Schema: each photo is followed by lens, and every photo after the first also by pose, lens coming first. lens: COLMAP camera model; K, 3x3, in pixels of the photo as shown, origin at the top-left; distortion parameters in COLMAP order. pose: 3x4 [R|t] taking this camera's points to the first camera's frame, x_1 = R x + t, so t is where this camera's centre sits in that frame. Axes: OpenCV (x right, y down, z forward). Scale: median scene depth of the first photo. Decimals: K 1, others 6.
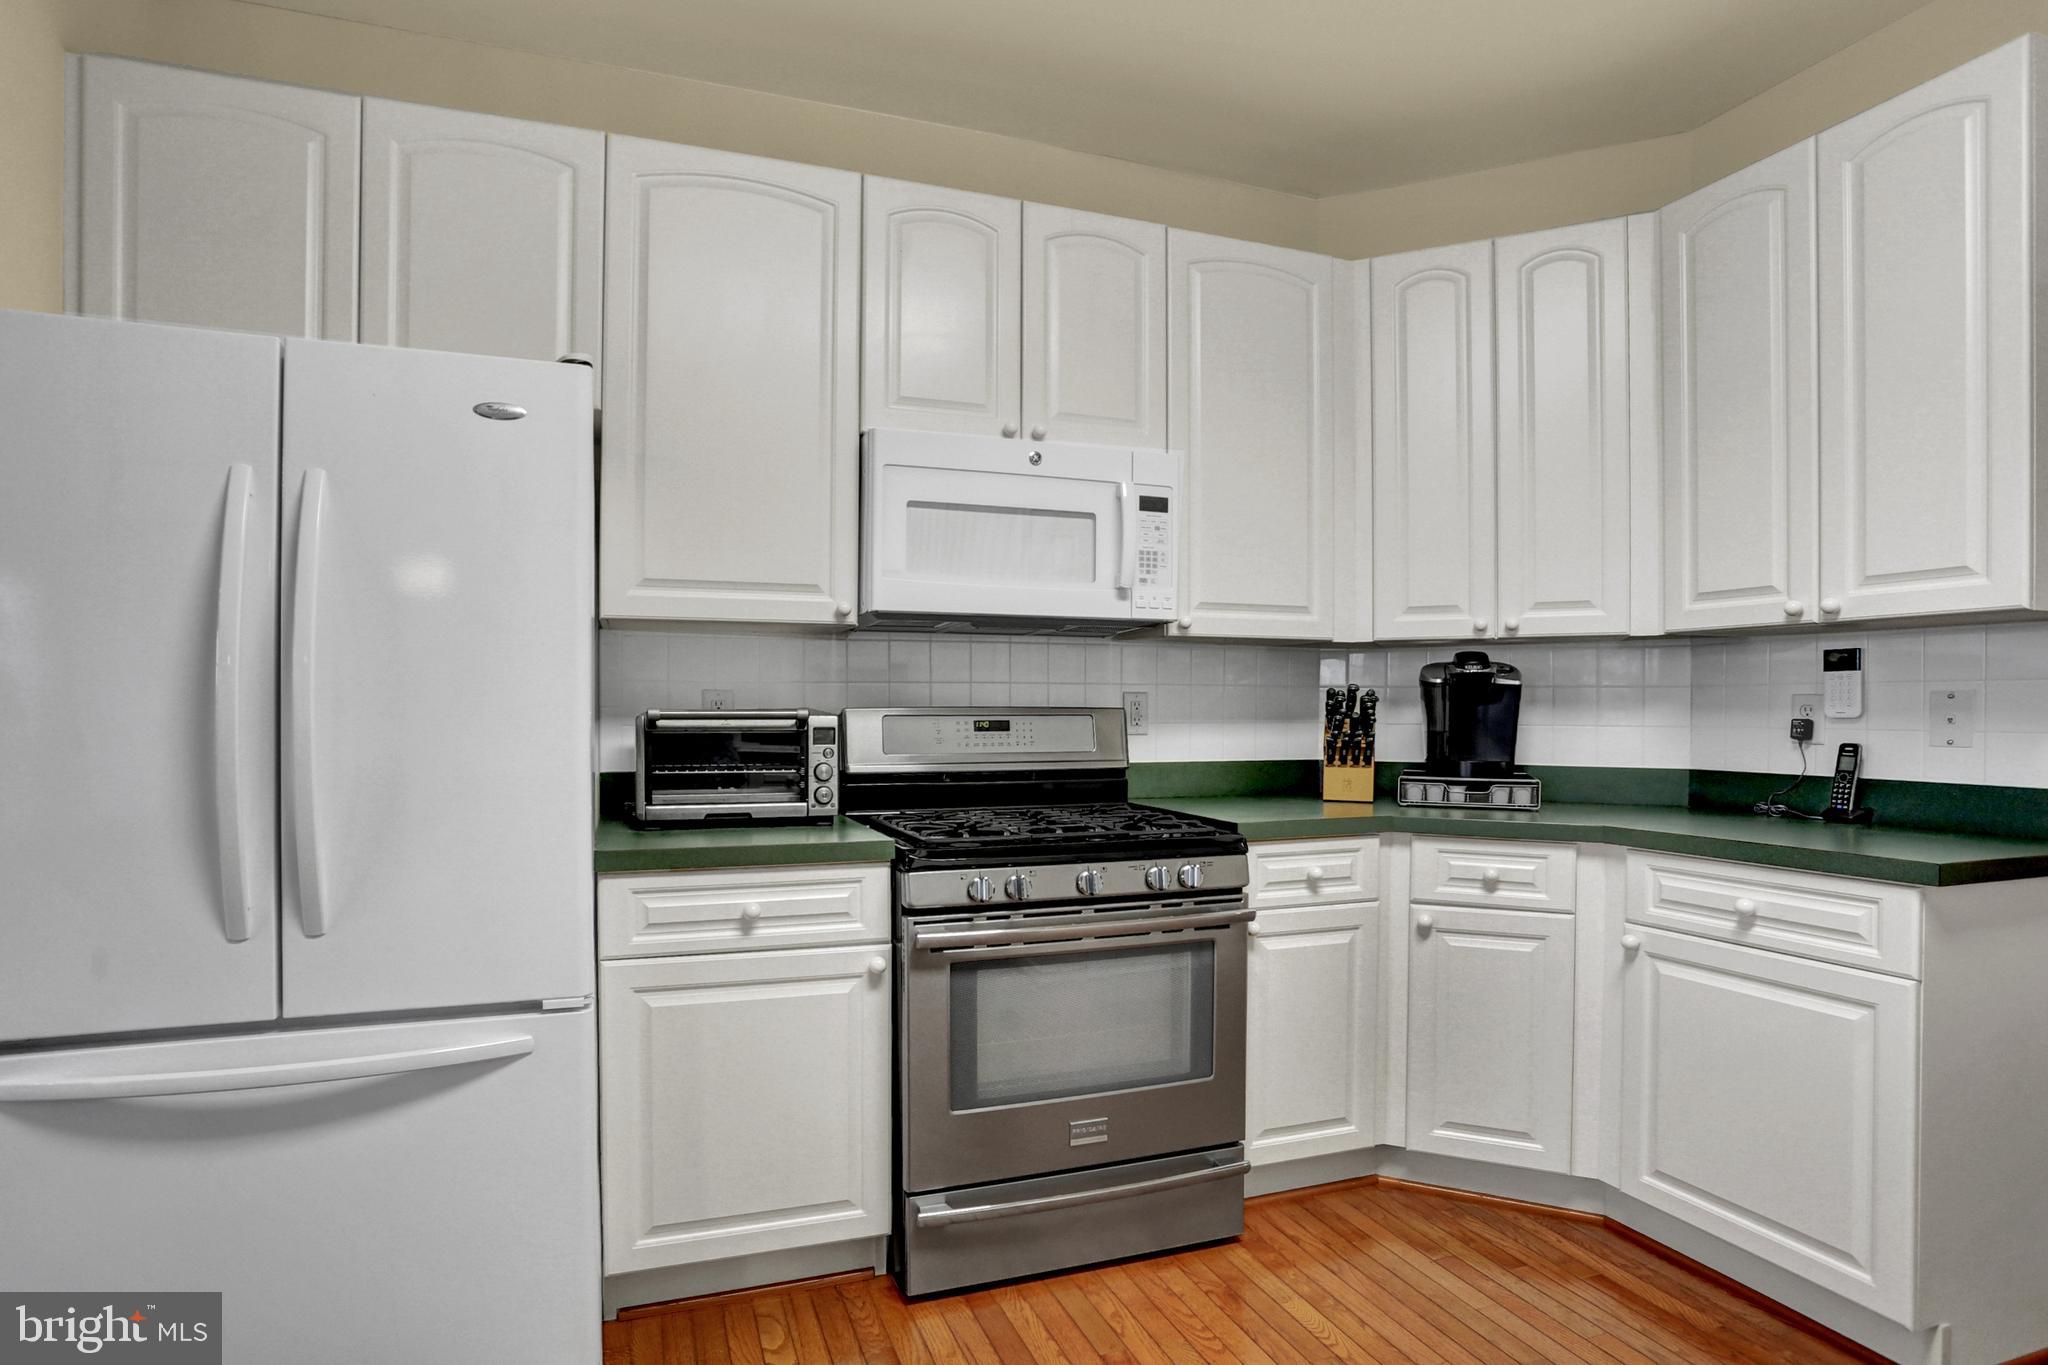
lens RADIAL K [[1078.6, 0, 1021.3], [0, 1078.6, 713.4], [0, 0, 1]] dist [-0.059259, 0.019109]
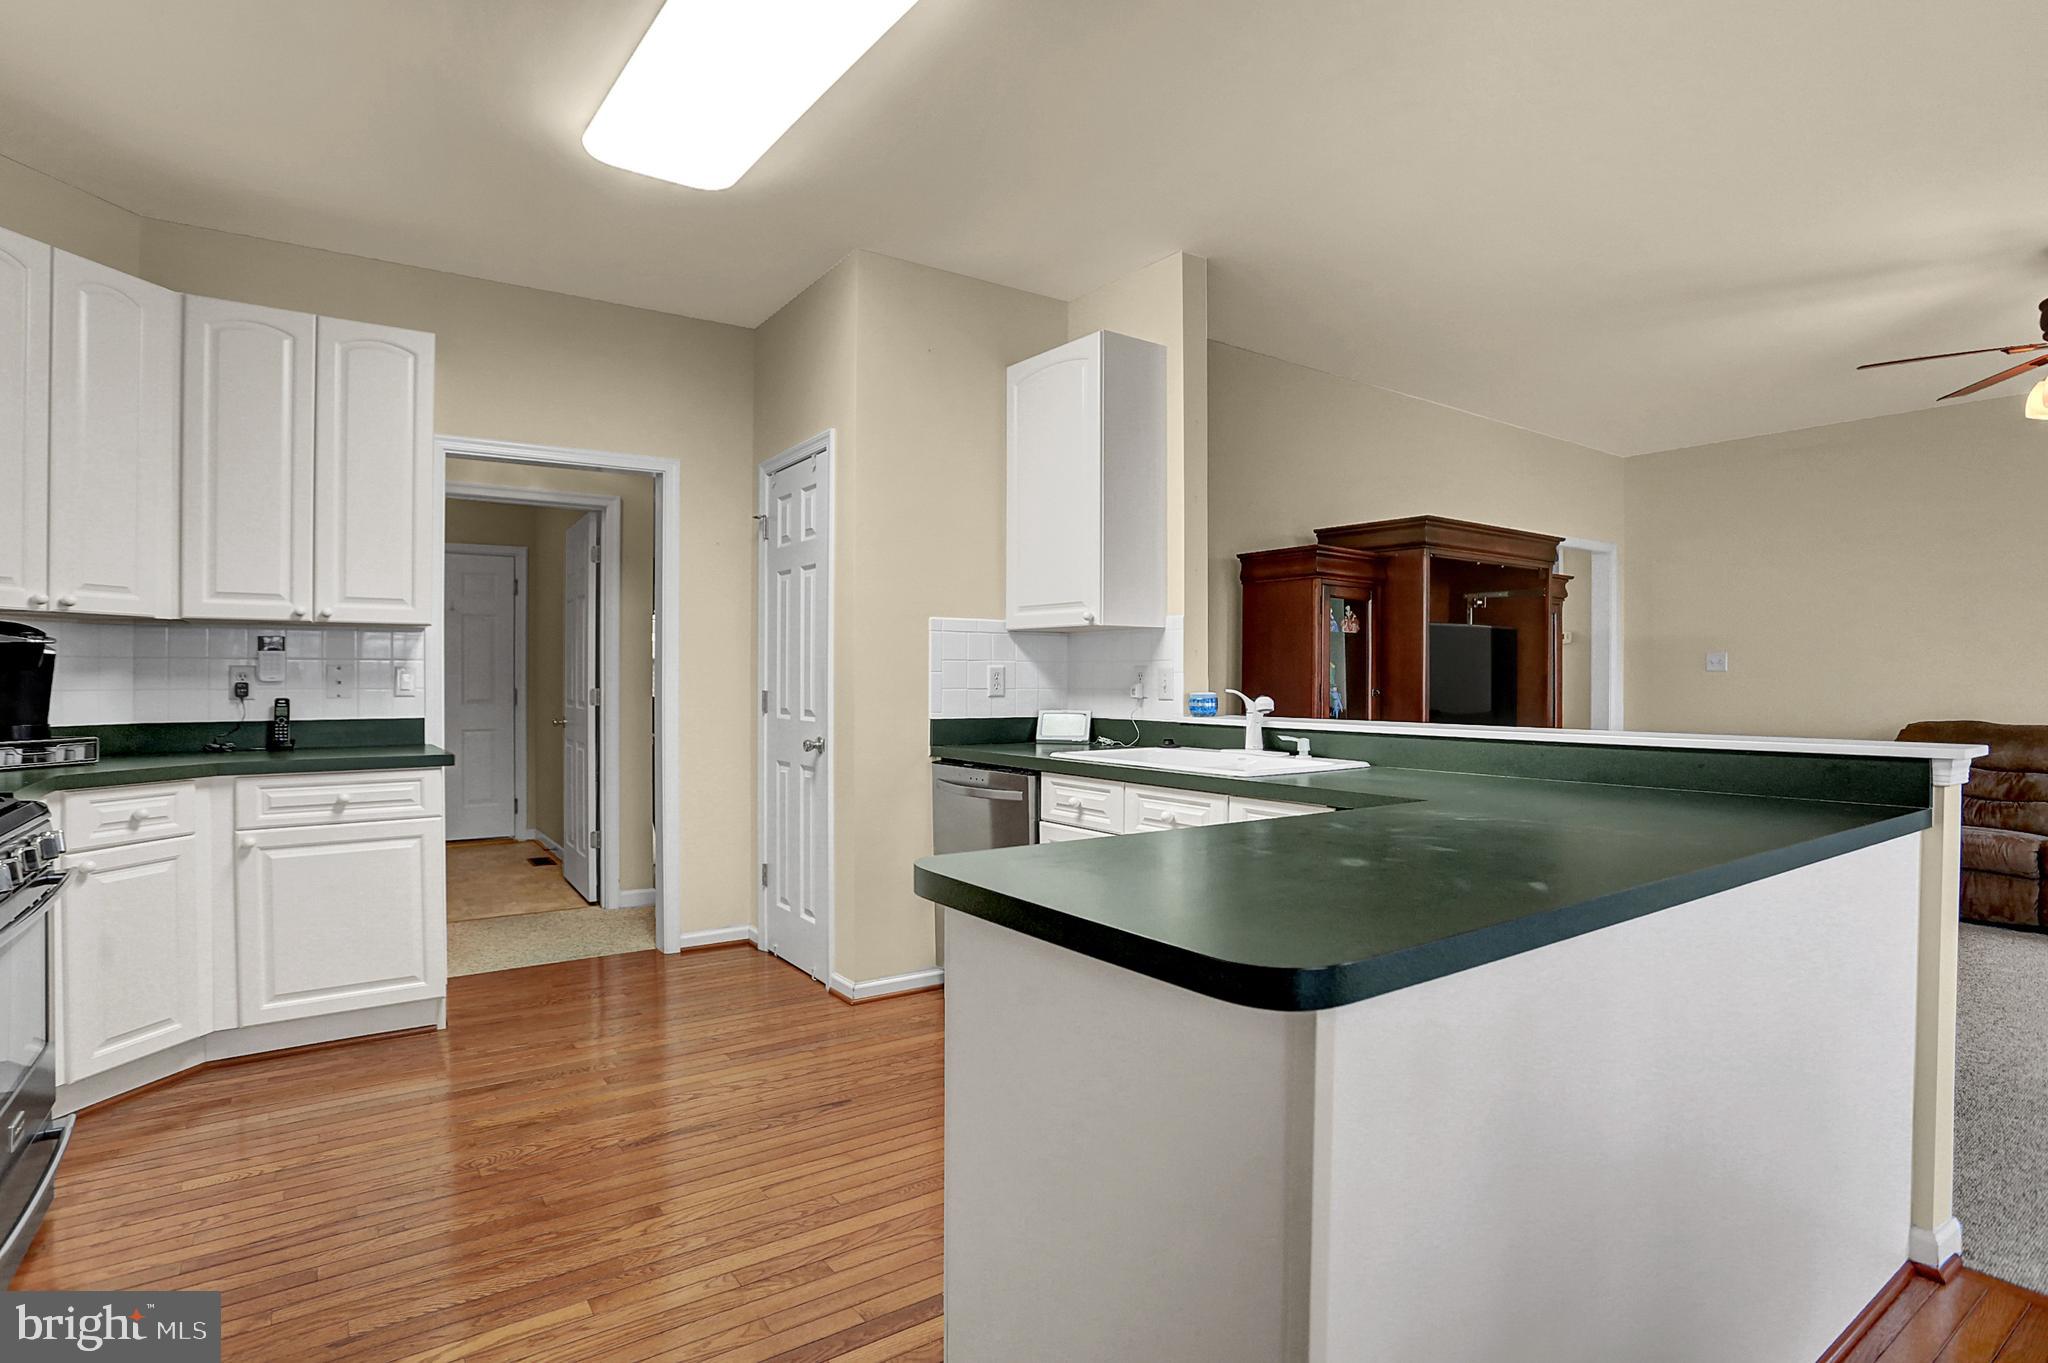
lens RADIAL K [[984.9, 0, 1024.0], [0, 984.9, 681.5], [0, 0, 1]] dist [-0.070349, 0.034194]
pose [[-0.285432, -0.005023, 0.958386, -0.868692], [0.002672, 0.999978, 0.006036, -0.001588], [-0.958395, 0.004284, -0.285412, 0.354636]]
